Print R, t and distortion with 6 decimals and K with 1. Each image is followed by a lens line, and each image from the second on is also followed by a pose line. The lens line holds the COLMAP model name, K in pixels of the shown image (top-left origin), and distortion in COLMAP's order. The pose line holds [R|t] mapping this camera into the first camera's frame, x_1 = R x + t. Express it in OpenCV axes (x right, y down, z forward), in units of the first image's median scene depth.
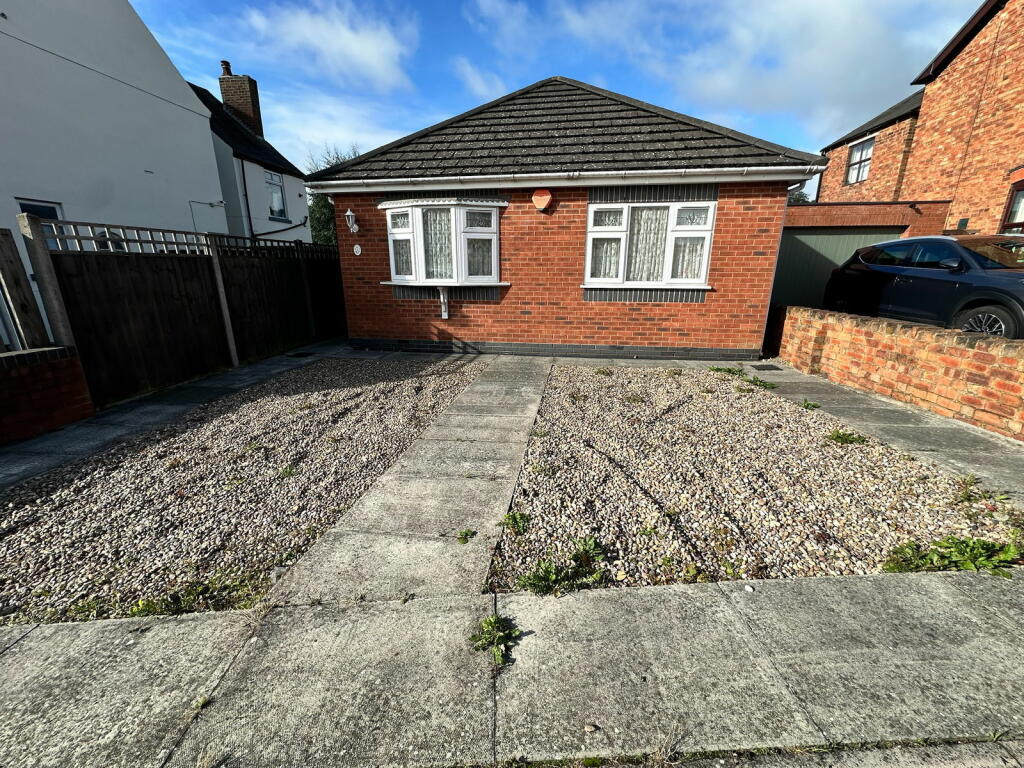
lens RADIAL K [[407.6, 0, 512.0], [0, 407.6, 384.0], [0, 0, 1]] dist [-0.000796, -0.000019]
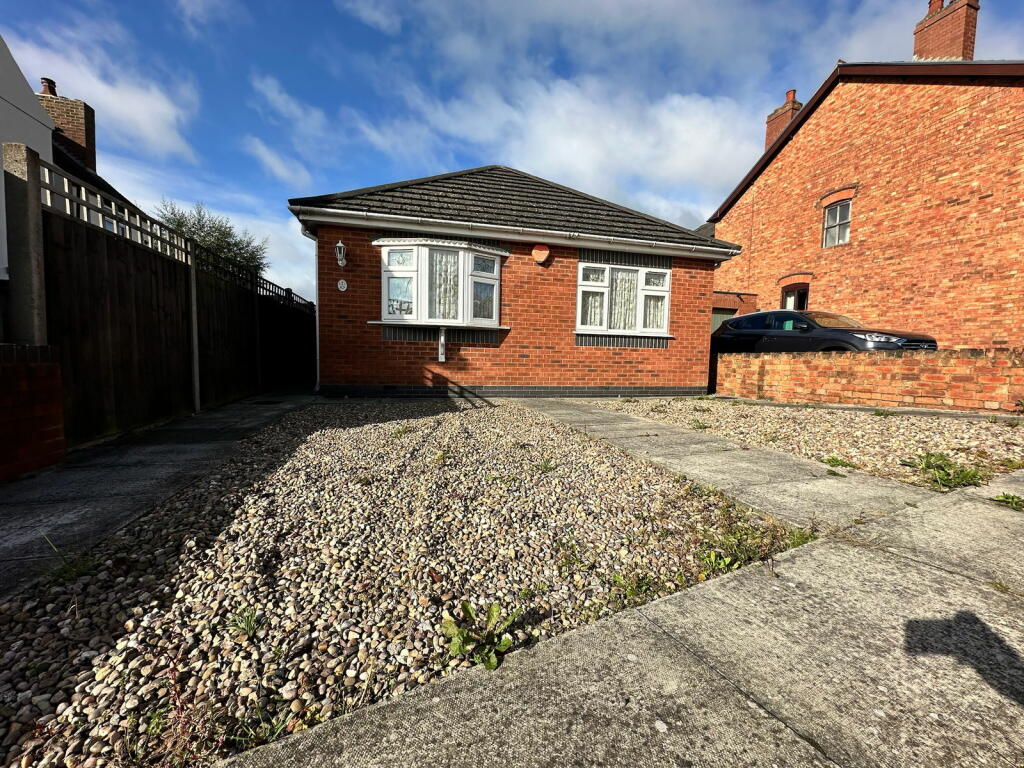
lens RADIAL K [[407.6, 0, 512.0], [0, 407.6, 384.0], [0, 0, 1]] dist [-0.000796, -0.000019]
pose [[0.923379, -0.006167, 0.383839, -0.410759], [0.084871, 0.978408, -0.188451, 0.089599], [-0.374389, 0.206589, 0.903966, 0.105080]]
